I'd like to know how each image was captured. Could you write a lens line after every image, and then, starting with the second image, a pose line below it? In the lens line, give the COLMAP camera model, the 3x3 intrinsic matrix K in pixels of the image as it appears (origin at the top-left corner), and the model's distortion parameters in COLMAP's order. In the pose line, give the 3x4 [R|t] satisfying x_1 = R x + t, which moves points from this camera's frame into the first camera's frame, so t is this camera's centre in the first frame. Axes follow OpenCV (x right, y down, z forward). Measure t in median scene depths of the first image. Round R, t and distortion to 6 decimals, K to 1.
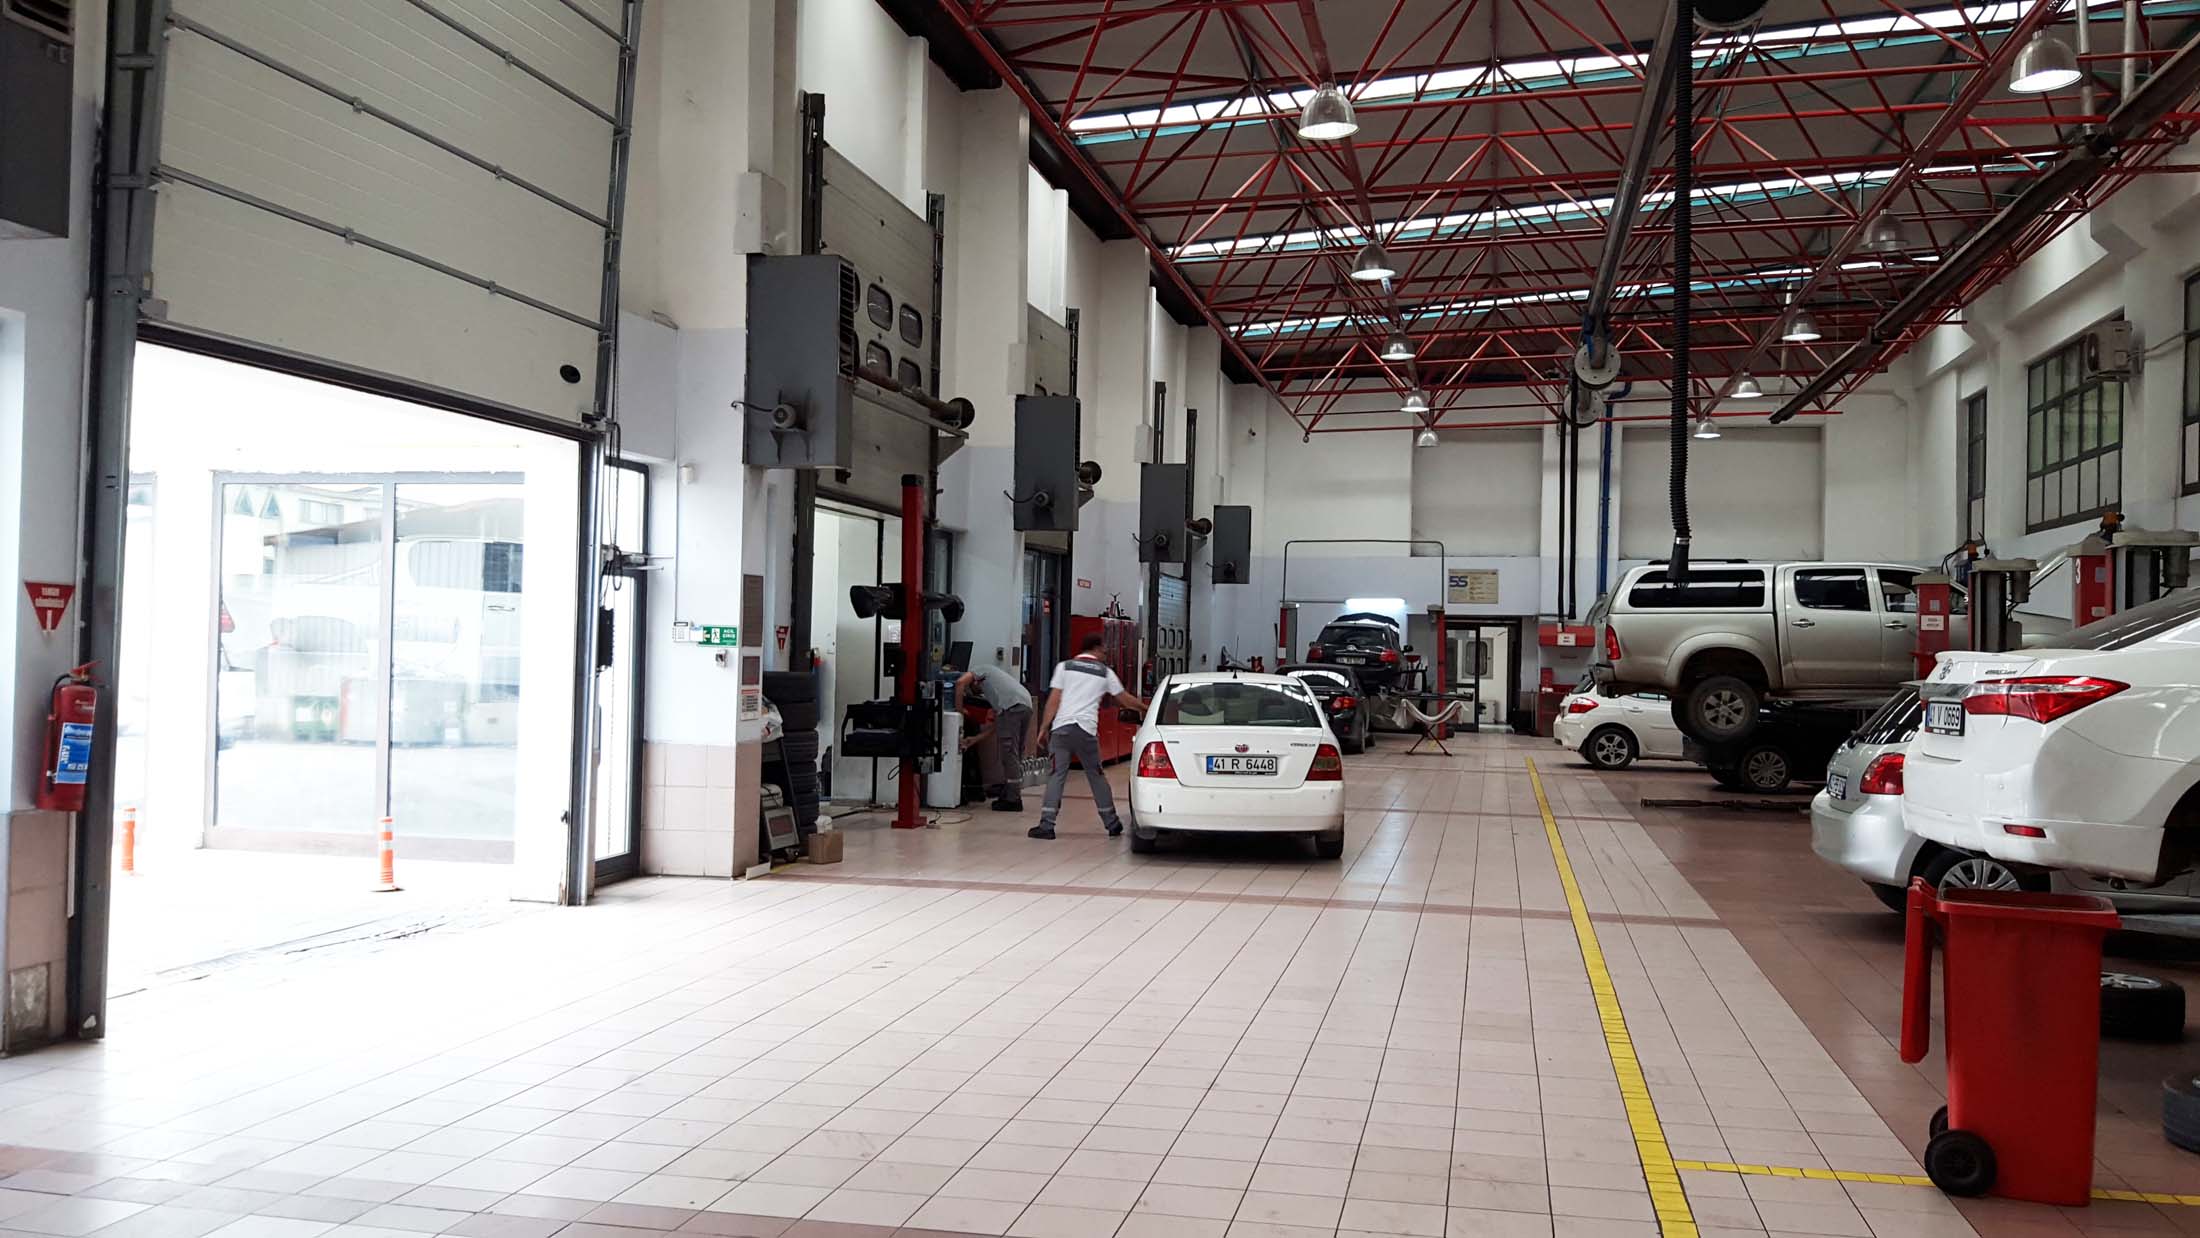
lens RADIAL K [[1778.4, 0, 1100.0], [0, 1778.4, 619.0], [0, 0, 1]] dist [0.153311, -0.373902]
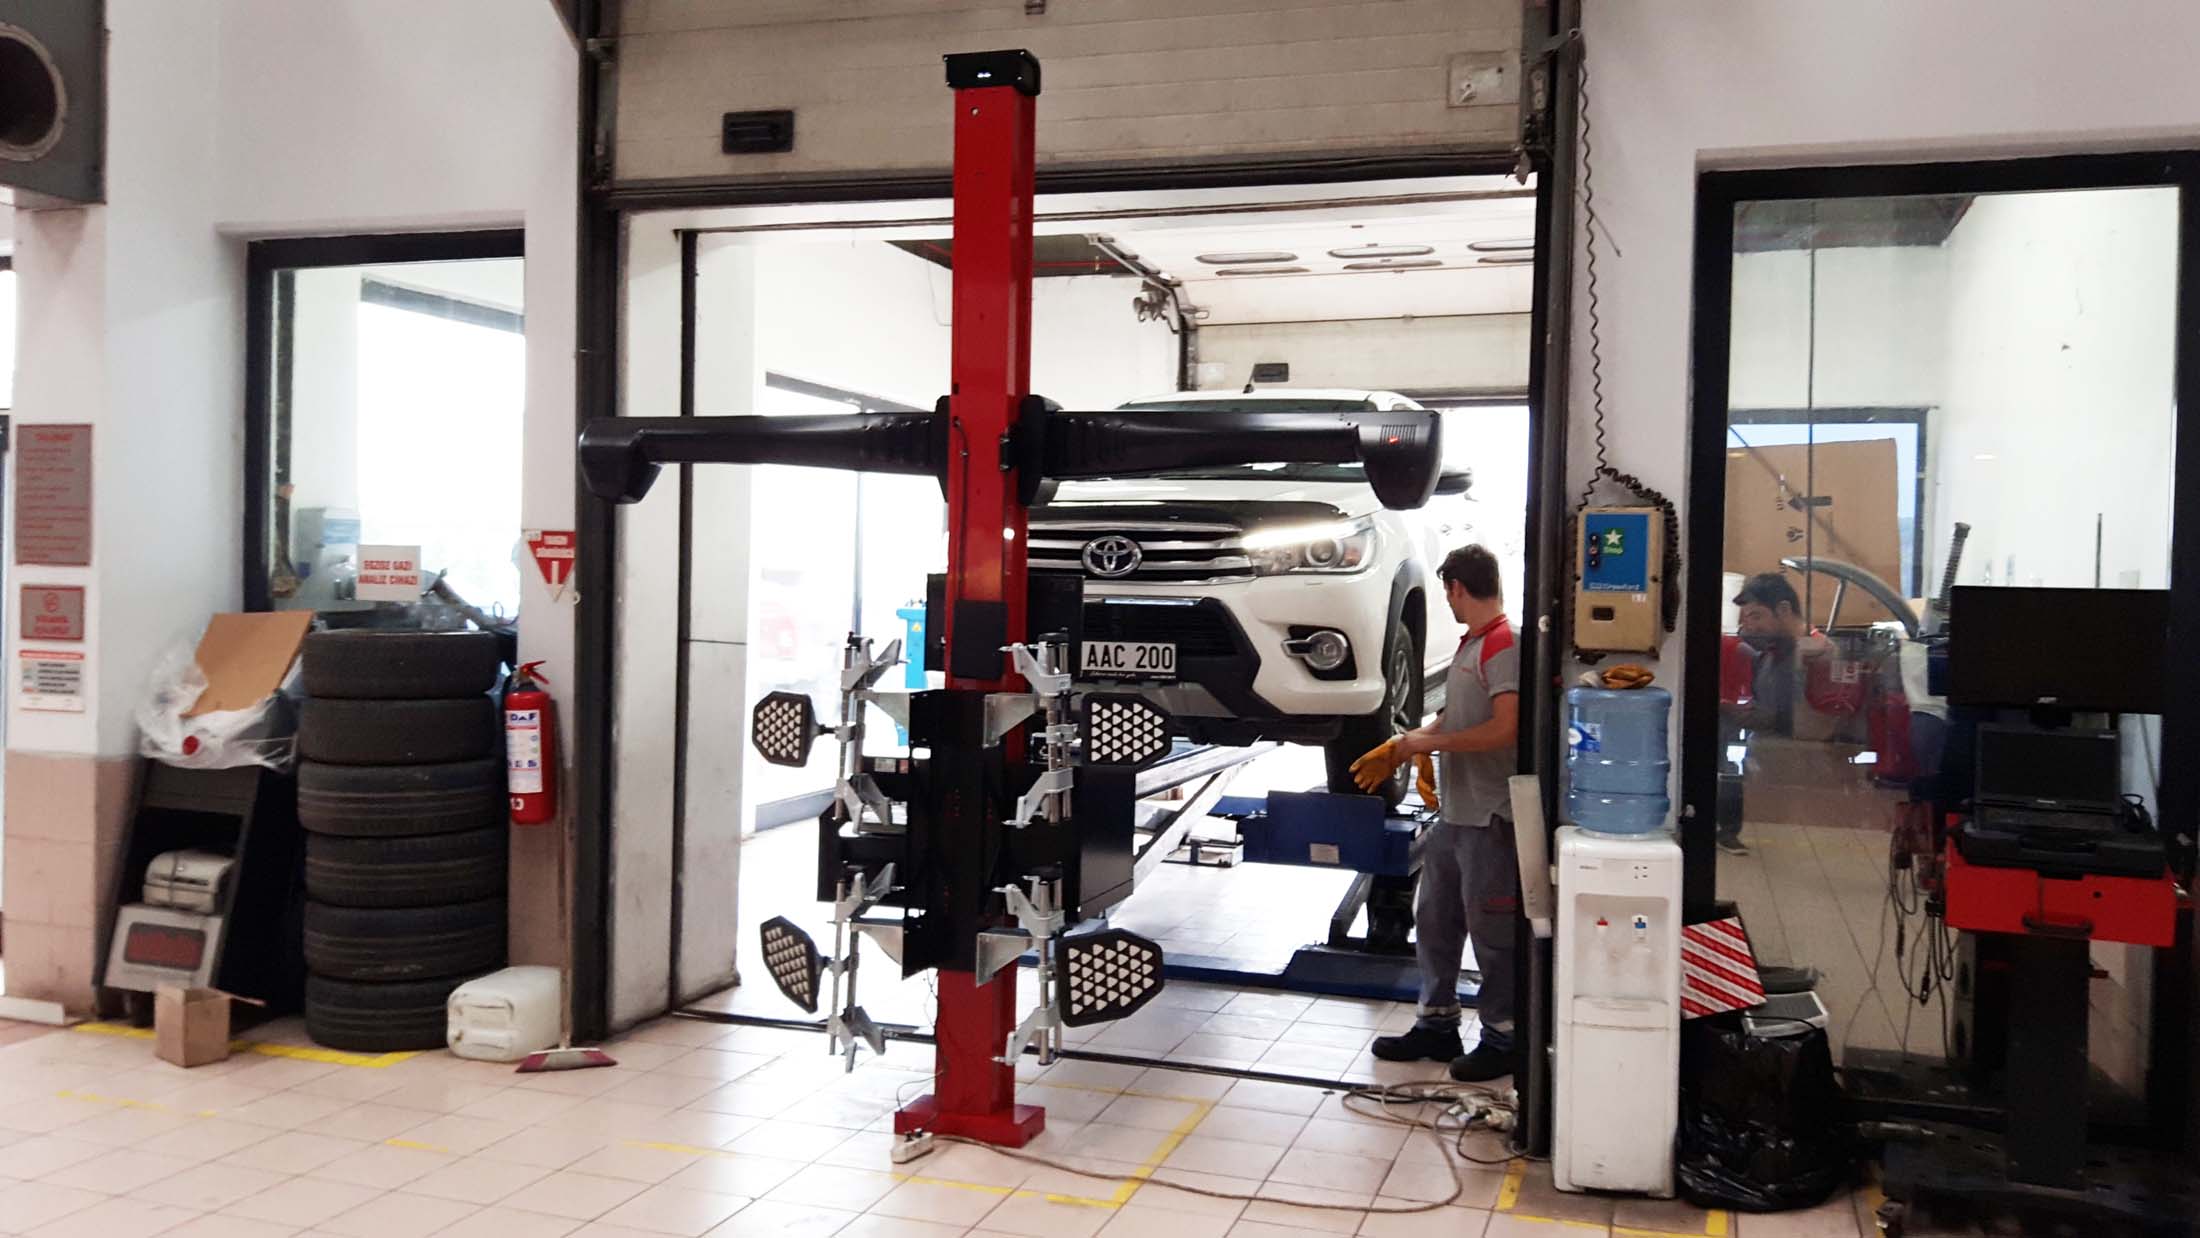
lens RADIAL K [[1783.0, 0, 1113.9], [0, 1783.0, 610.8], [0, 0, 1]] dist [0.106188, -0.236871]
pose [[-0.106435, -0.001116, -0.994319, 0.131305], [-0.008472, 0.999964, -0.000216, 0.012050], [0.994284, 0.008401, -0.106440, 0.633606]]
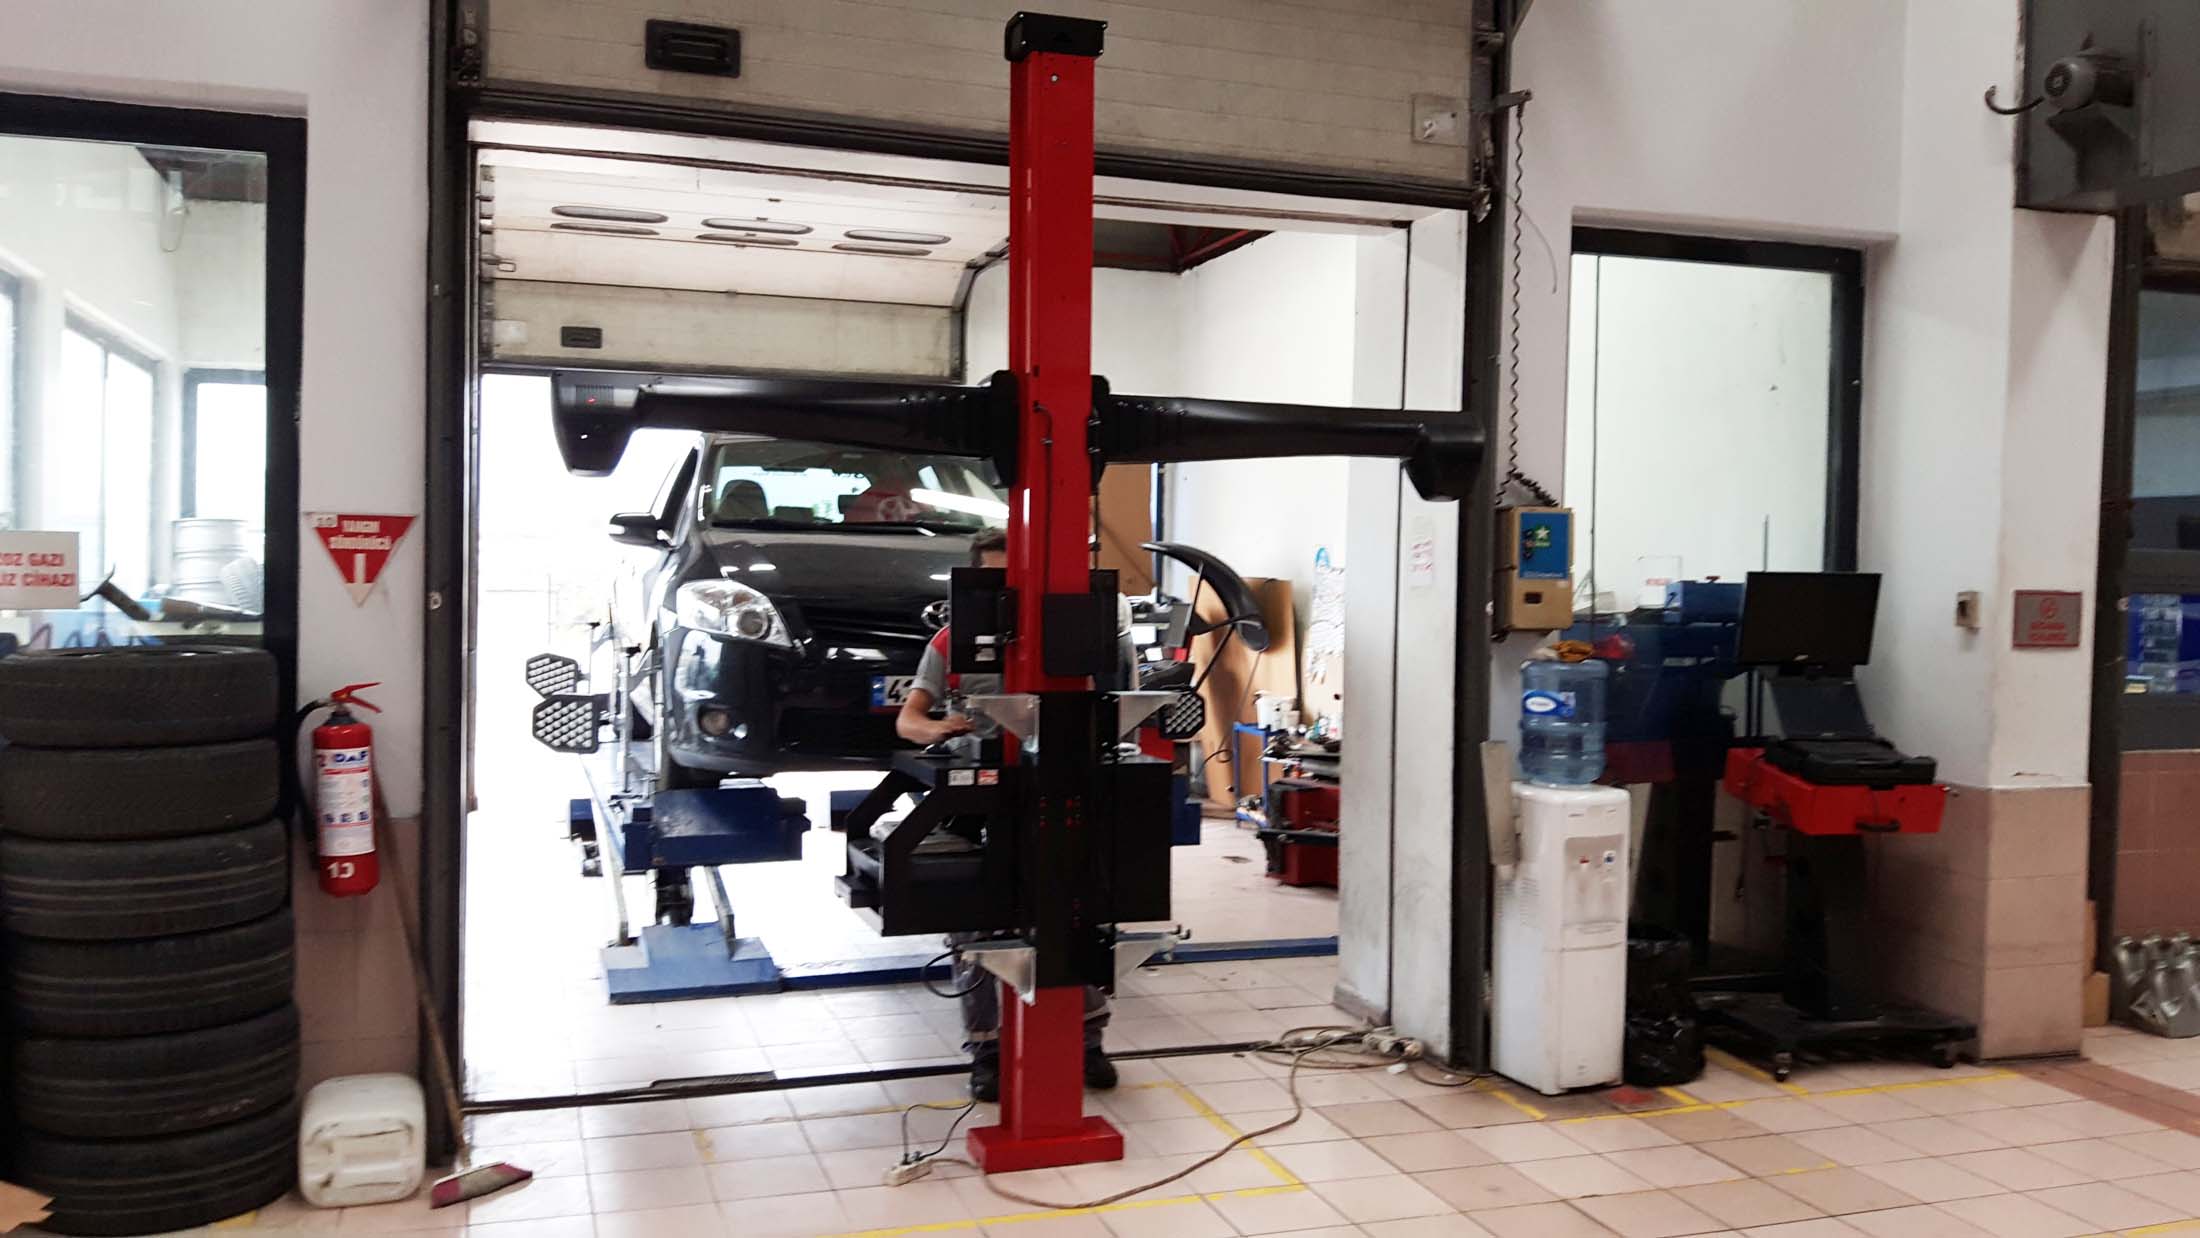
lens RADIAL K [[1796.5, 0, 1093.9], [0, 1796.5, 613.5], [0, 0, 1]] dist [0.107900, -0.242663]
pose [[0.508255, 0.009280, -0.861157, 0.101533], [0.007834, 0.999851, 0.015398, 0.009910], [0.861171, -0.014572, 0.508106, 0.506350]]
